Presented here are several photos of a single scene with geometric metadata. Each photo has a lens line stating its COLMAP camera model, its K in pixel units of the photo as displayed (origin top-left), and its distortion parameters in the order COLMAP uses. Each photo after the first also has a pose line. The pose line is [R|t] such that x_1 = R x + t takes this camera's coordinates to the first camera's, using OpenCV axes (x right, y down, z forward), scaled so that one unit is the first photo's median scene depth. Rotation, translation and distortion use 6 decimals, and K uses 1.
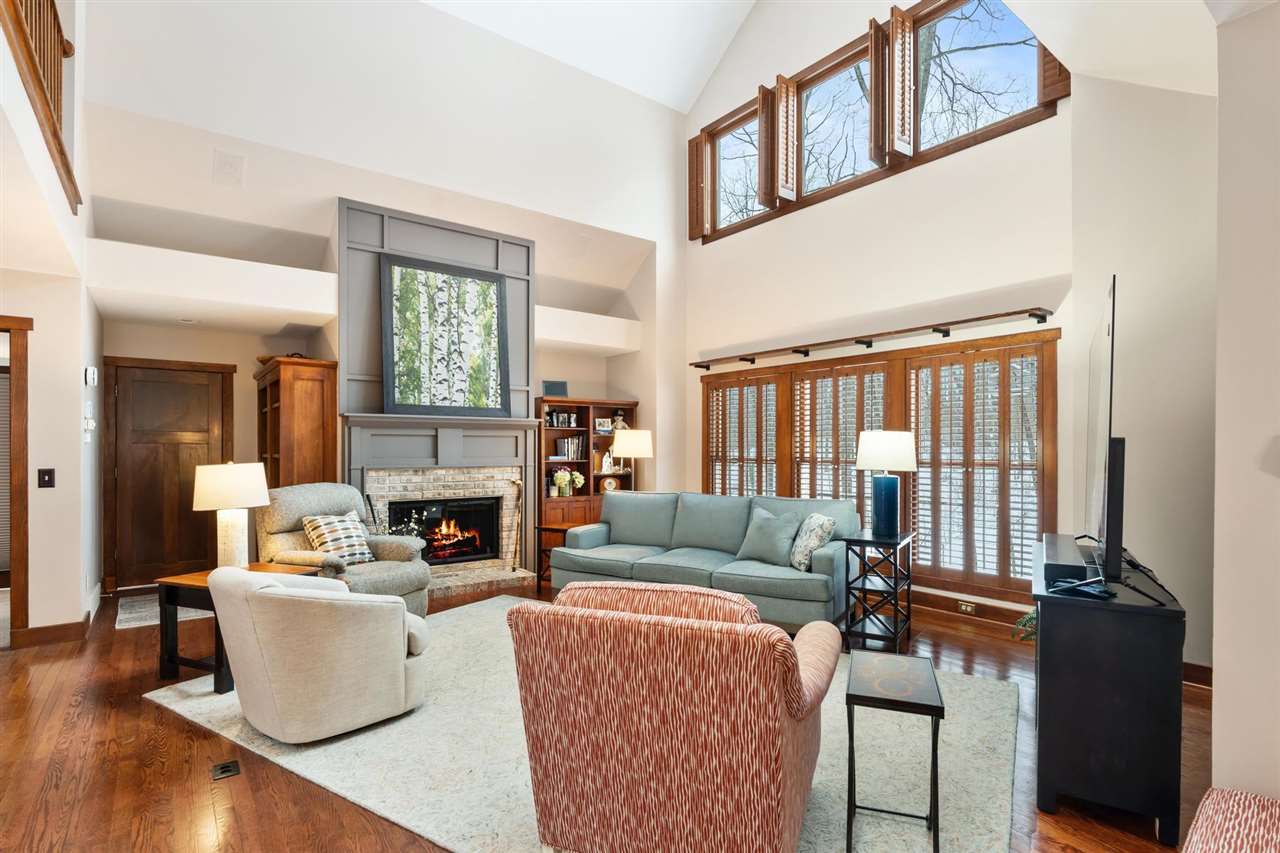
lens RADIAL K [[632.7, 0, 635.3], [0, 632.7, 445.0], [0, 0, 1]] dist [-0.001396, 0.000006]
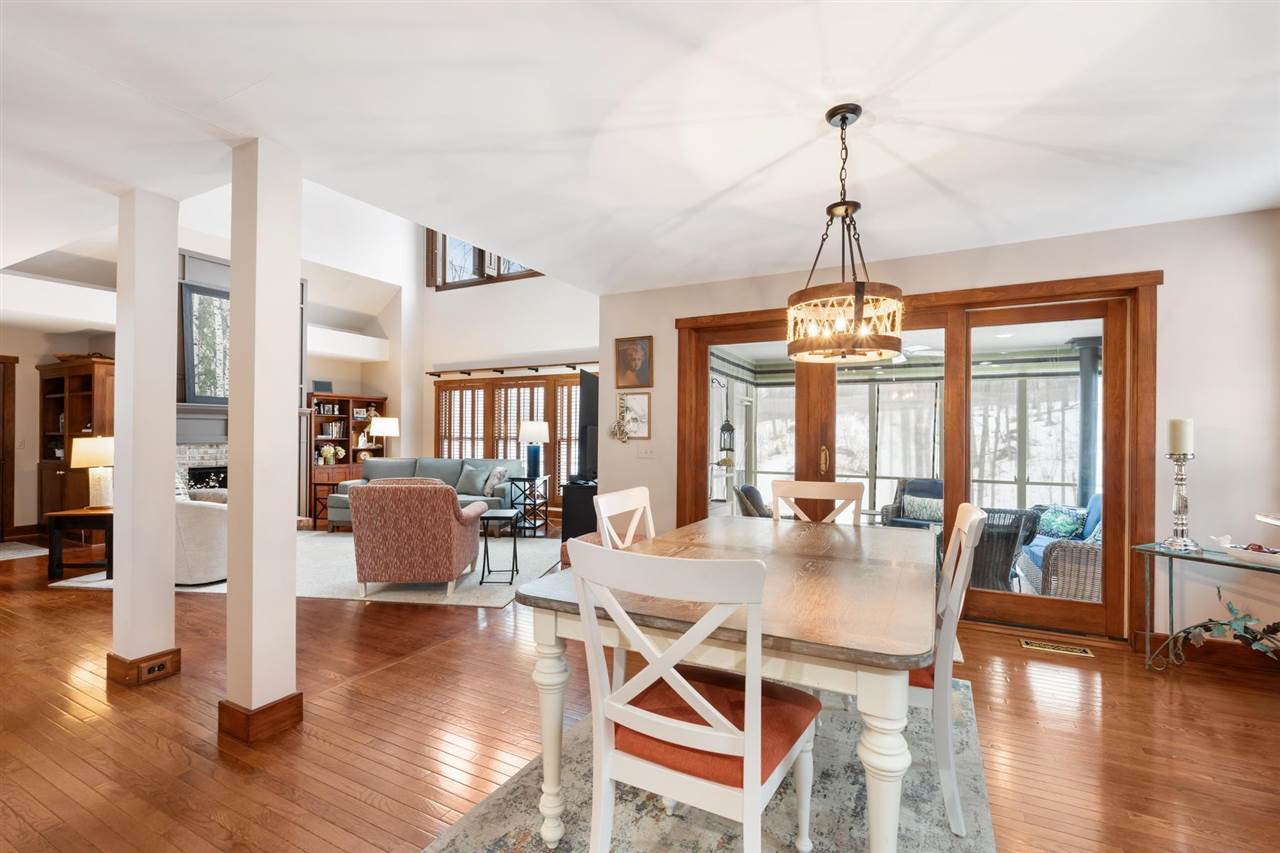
lens RADIAL K [[570.7, 0, 634.6], [0, 570.7, 429.2], [0, 0, 1]] dist [-0.000001, -0.000092]
pose [[0.908242, 0.008166, 0.418365, -0.031292], [-0.007508, 0.999967, -0.003220, 0.003593], [-0.418377, -0.000217, 0.908273, -0.466596]]
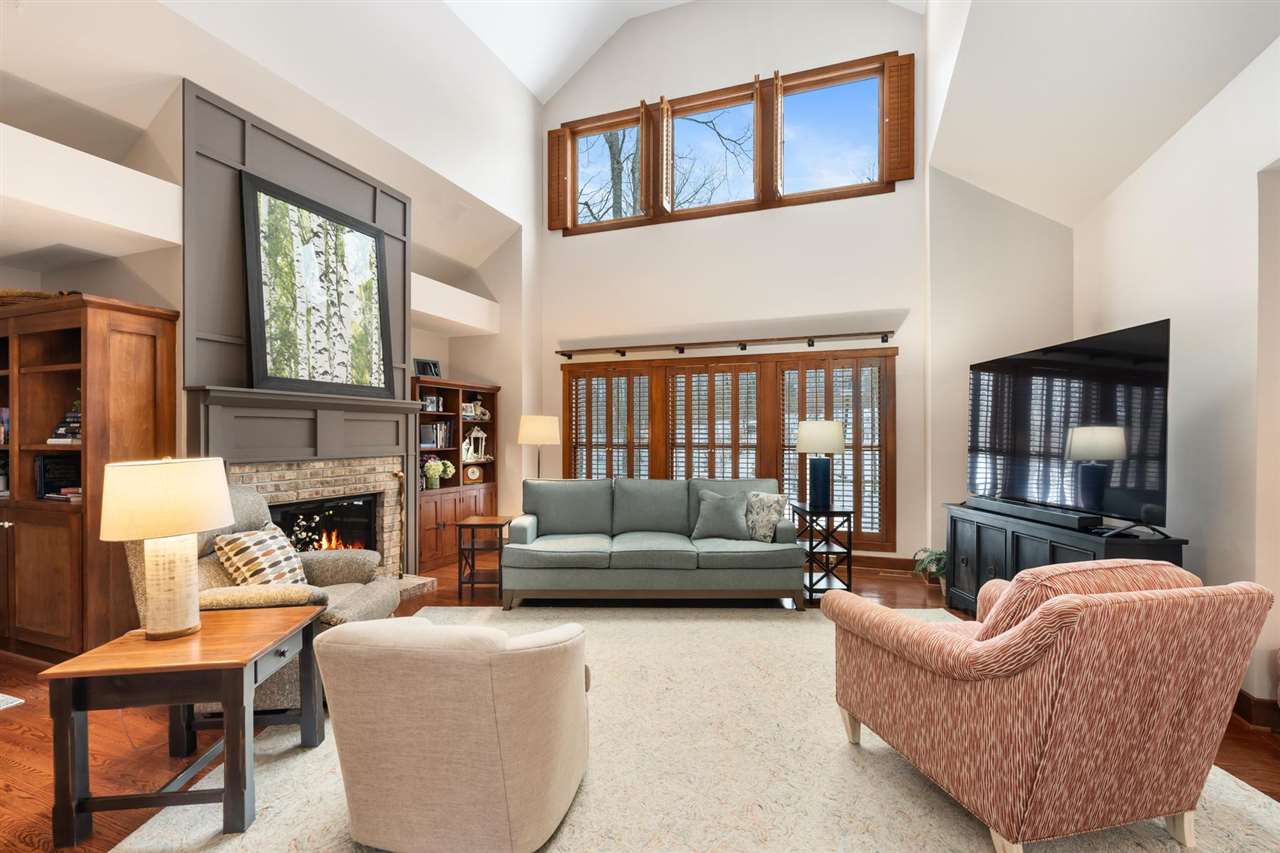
lens RADIAL K [[574.7, 0, 639.0], [0, 574.7, 431.8], [0, 0, 1]] dist [-0.001116, -0.000196]
pose [[0.849378, 0.002254, 0.527780, -0.333312], [-0.002663, 0.999996, 0.000015, 0.000134], [-0.527778, -0.001418, 0.849381, 0.169368]]
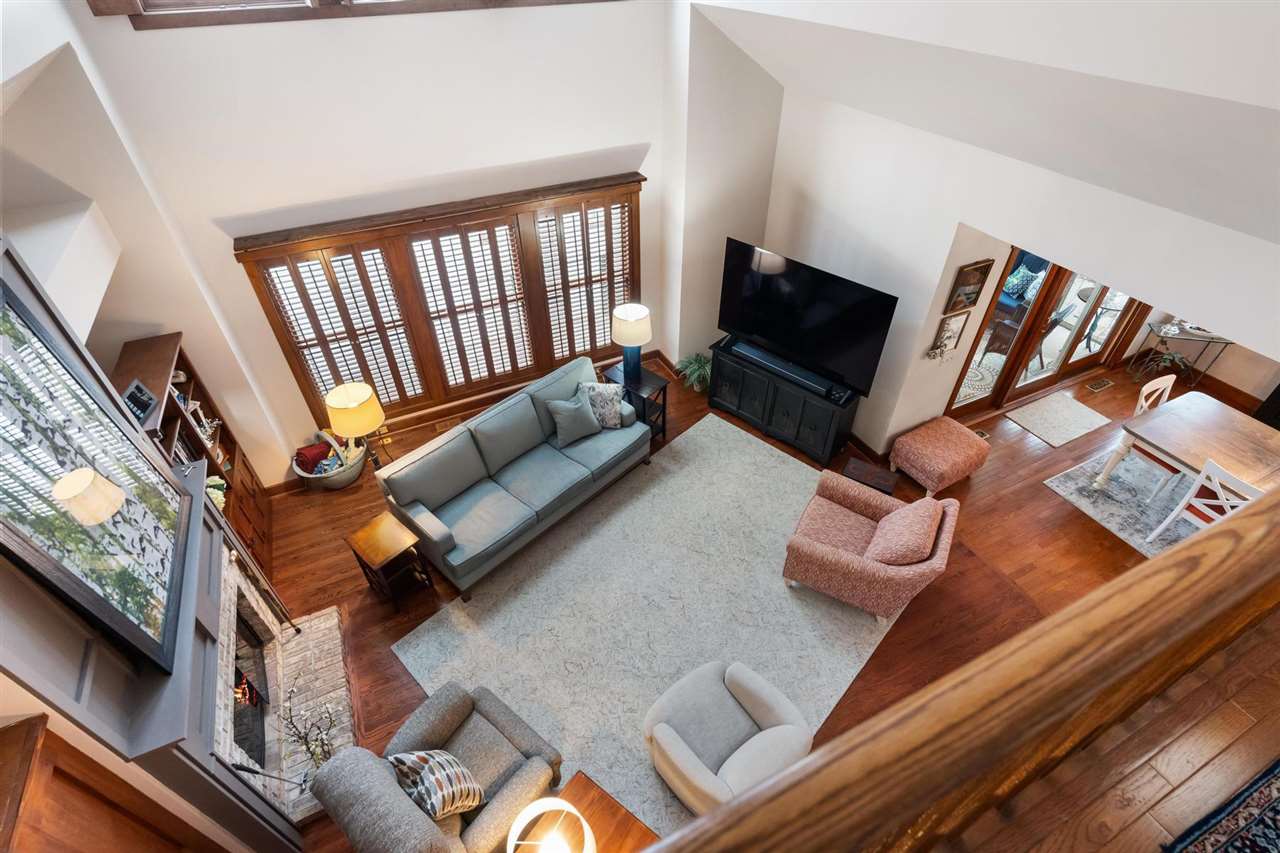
lens RADIAL K [[603.7, 0, 640.0], [0, 603.7, 426.5], [0, 0, 1]] dist [0.000548, 0.000059]
pose [[0.194572, -0.634517, 0.748018, -0.508390], [0.000298, 0.762630, 0.646834, -0.468480], [-0.980888, -0.125633, 0.148576, 0.522442]]
